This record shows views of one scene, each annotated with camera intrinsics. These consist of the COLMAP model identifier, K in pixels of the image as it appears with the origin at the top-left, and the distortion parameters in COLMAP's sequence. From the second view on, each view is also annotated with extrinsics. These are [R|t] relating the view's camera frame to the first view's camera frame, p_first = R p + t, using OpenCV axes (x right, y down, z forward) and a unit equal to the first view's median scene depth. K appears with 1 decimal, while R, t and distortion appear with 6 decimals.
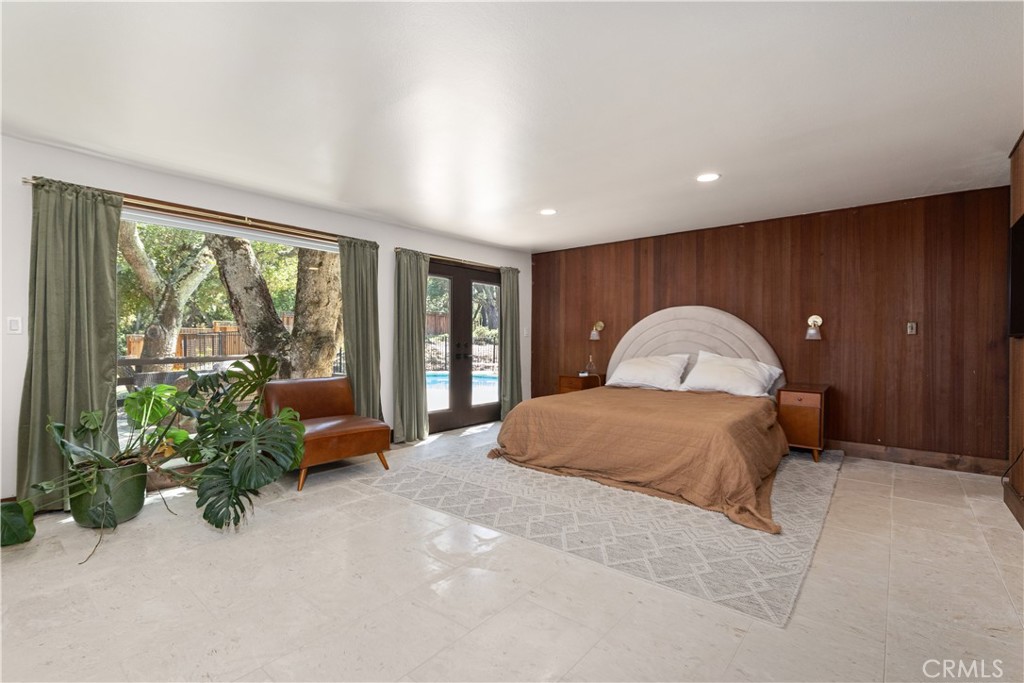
lens RADIAL K [[480.7, 0, 505.9], [0, 480.7, 340.7], [0, 0, 1]] dist [0.000720, -0.000067]
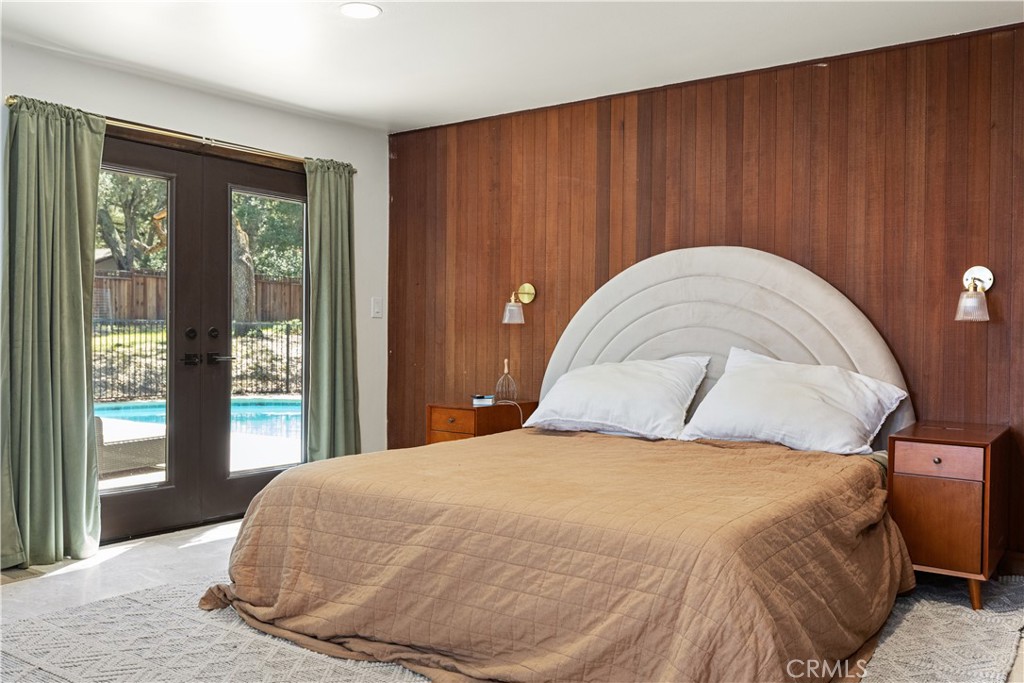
lens RADIAL K [[925.8, 0, 511.6], [0, 925.8, 329.2], [0, 0, 1]] dist [0.005408, 0.004933]
pose [[0.997415, 0.004719, 0.071699, 0.144003], [-0.004152, 0.999959, -0.008056, 0.011670], [-0.071734, 0.007737, 0.997394, 0.171193]]
